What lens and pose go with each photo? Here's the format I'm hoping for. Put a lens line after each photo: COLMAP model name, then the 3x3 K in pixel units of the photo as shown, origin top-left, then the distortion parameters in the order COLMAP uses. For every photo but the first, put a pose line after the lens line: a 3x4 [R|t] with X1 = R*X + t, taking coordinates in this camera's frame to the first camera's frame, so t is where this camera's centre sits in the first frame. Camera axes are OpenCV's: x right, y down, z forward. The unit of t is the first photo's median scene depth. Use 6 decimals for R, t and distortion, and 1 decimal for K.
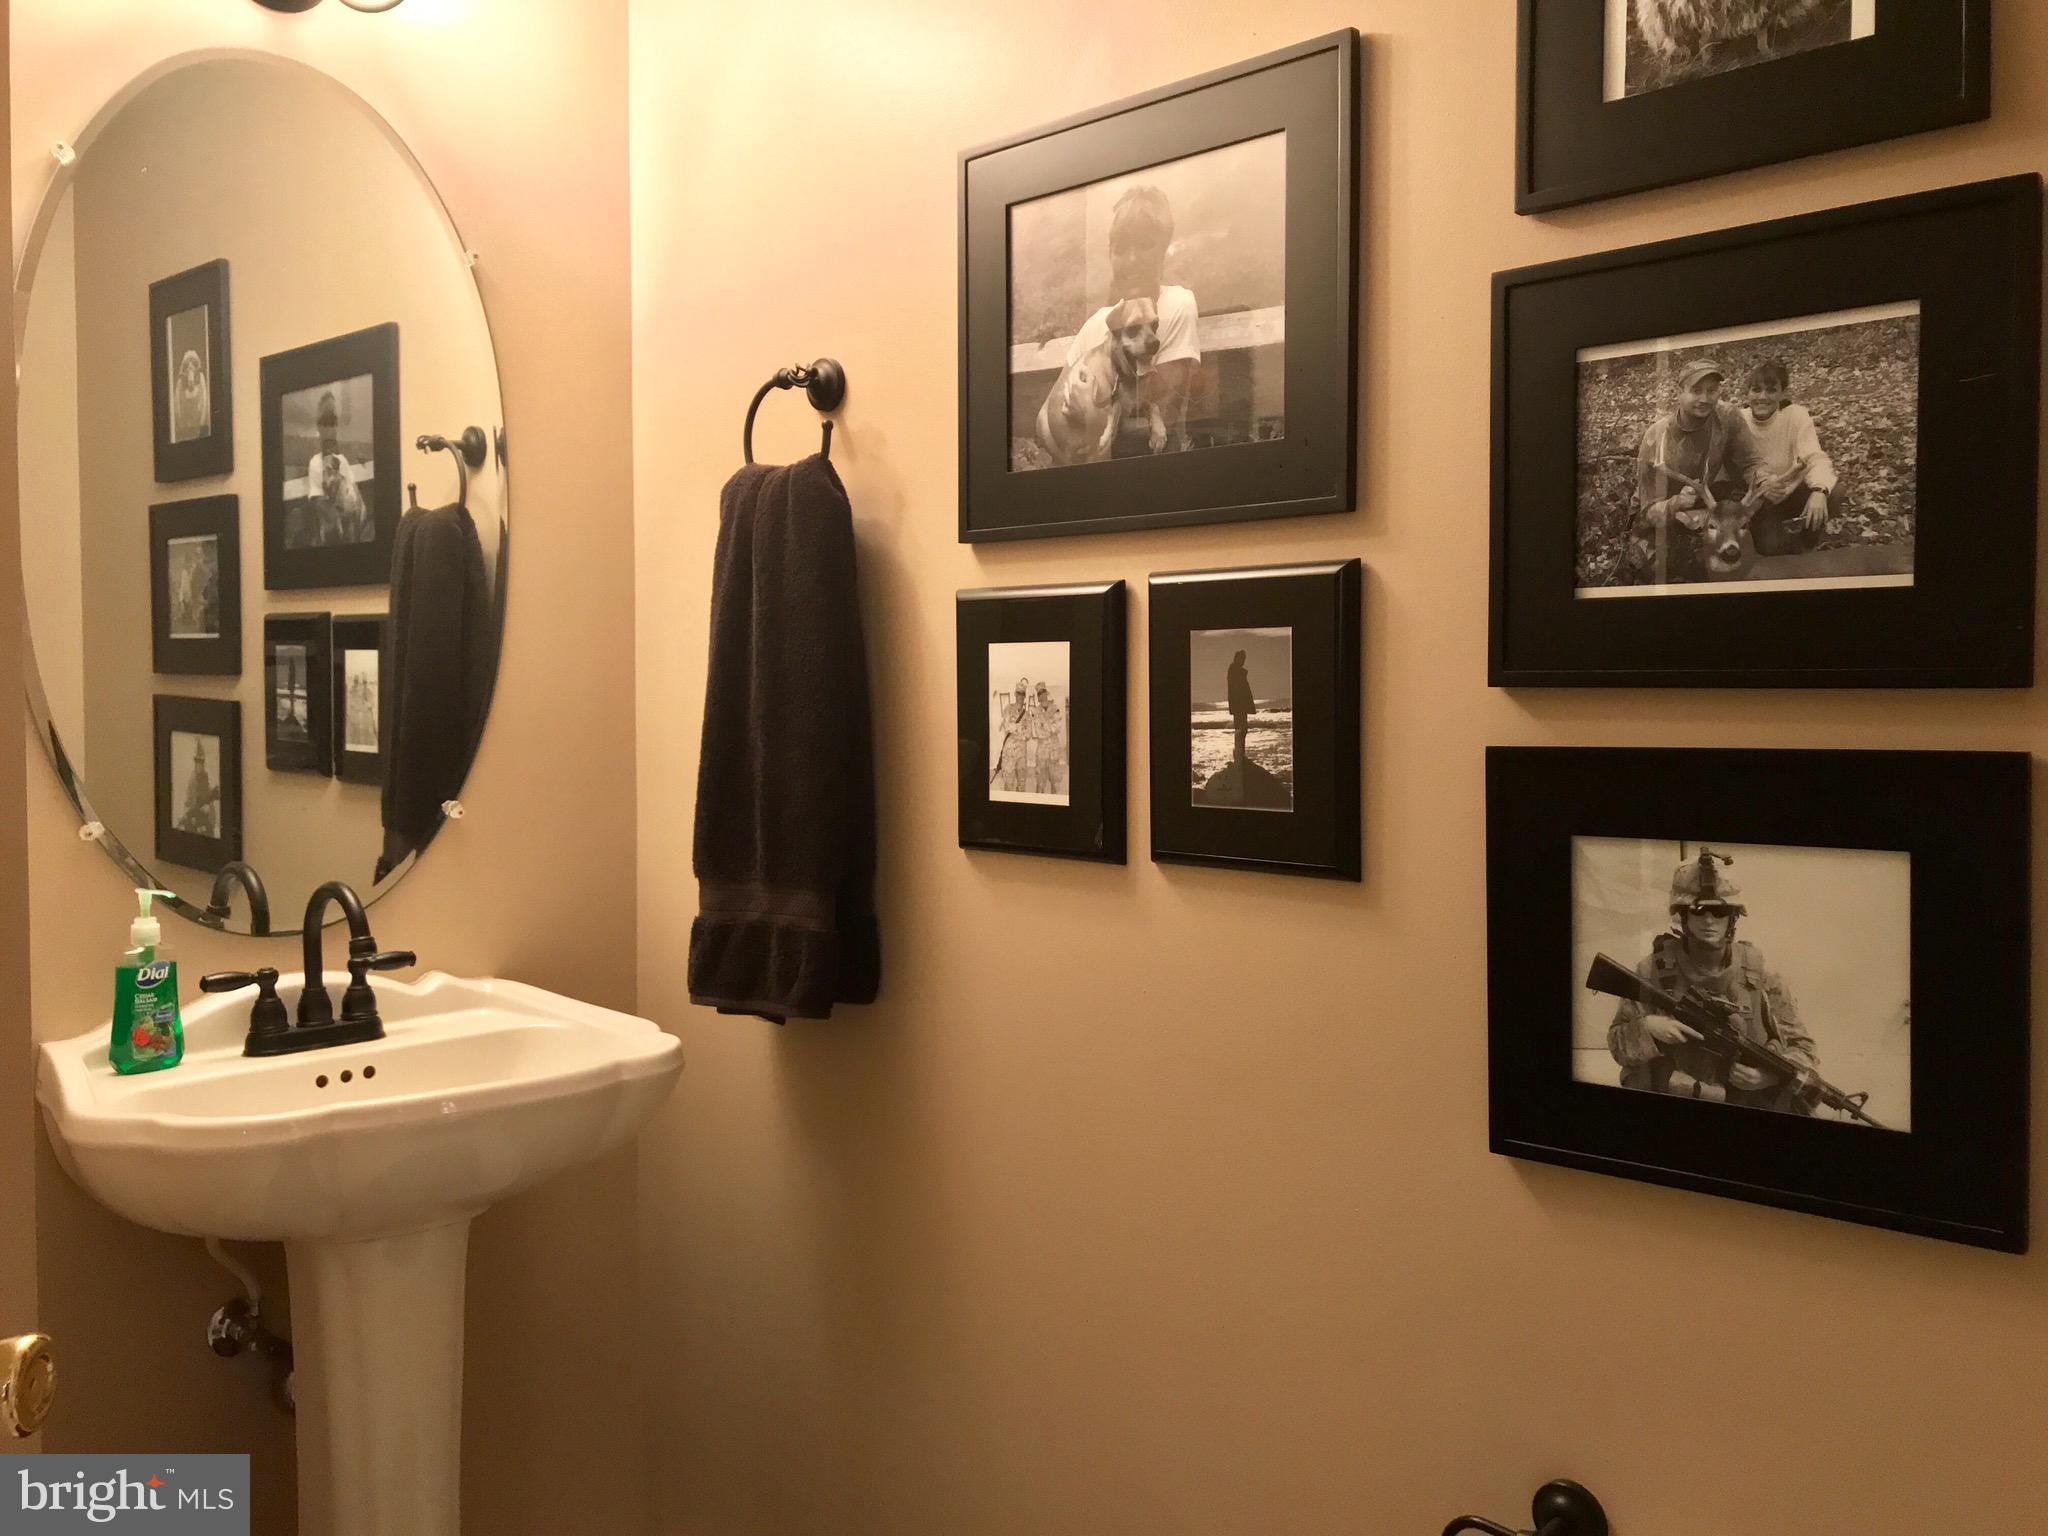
lens RADIAL K [[1671.5, 0, 1012.6], [0, 1671.5, 785.8], [0, 0, 1]] dist [0.058646, -0.086038]
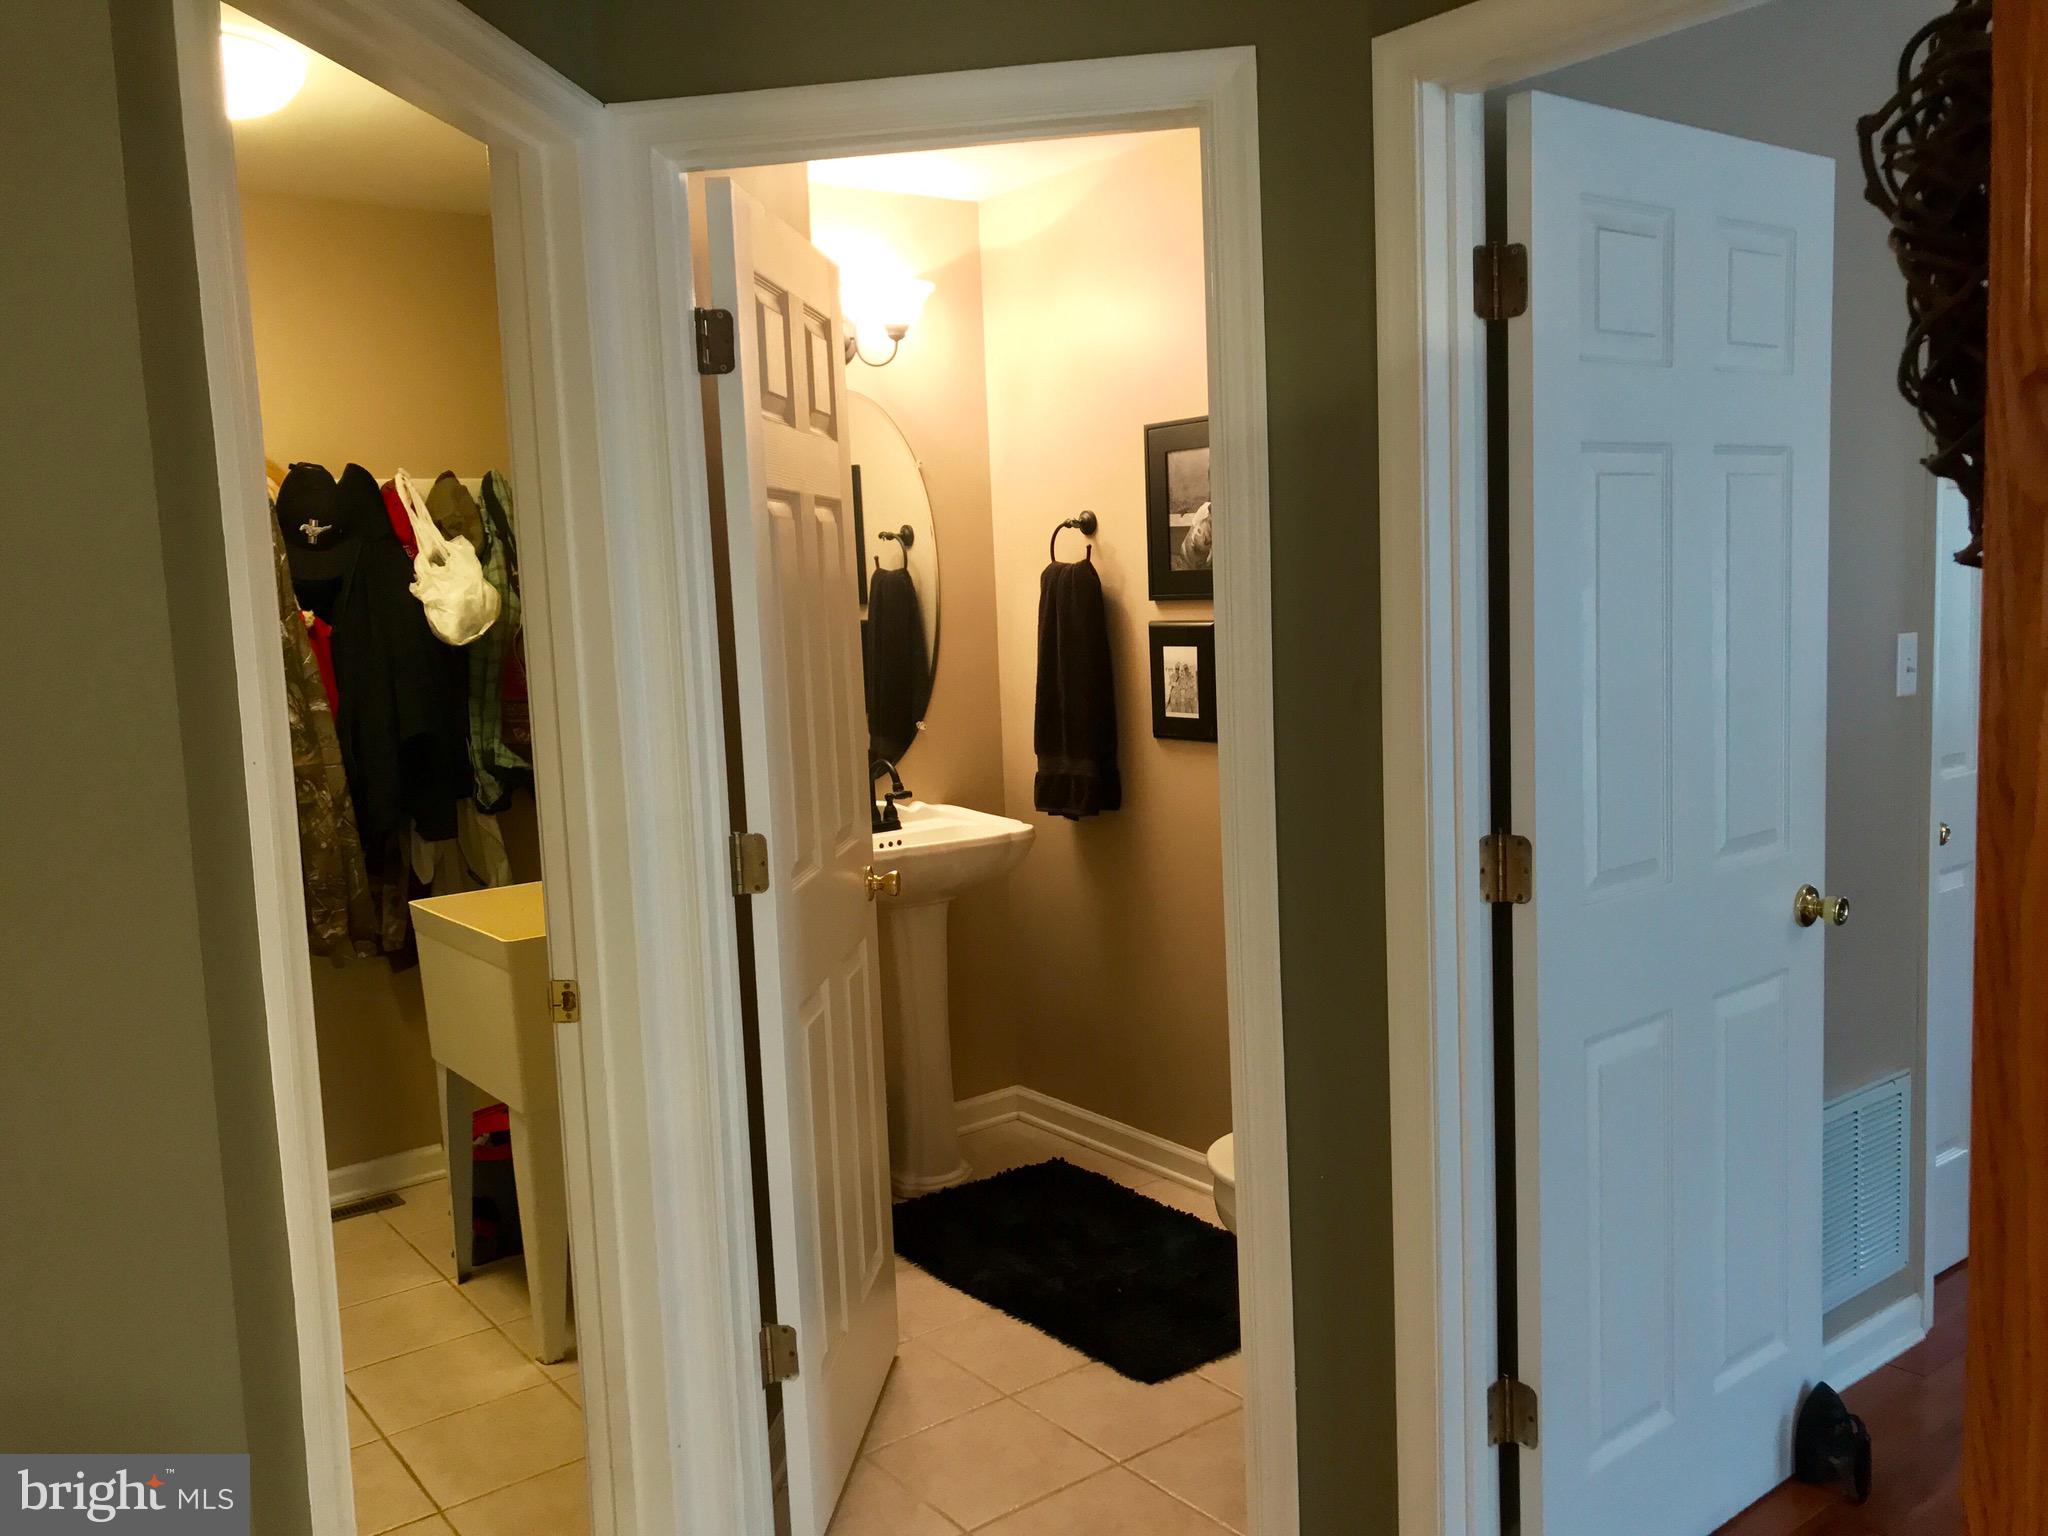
lens RADIAL K [[1671.5, 0, 1025.4], [0, 1671.5, 761.7], [0, 0, 1]] dist [0.058646, -0.086038]
pose [[0.987627, -0.024843, -0.154844, 0.141134], [0.033050, 0.998169, 0.050656, -0.048973], [0.153302, -0.055147, 0.986639, -1.202120]]
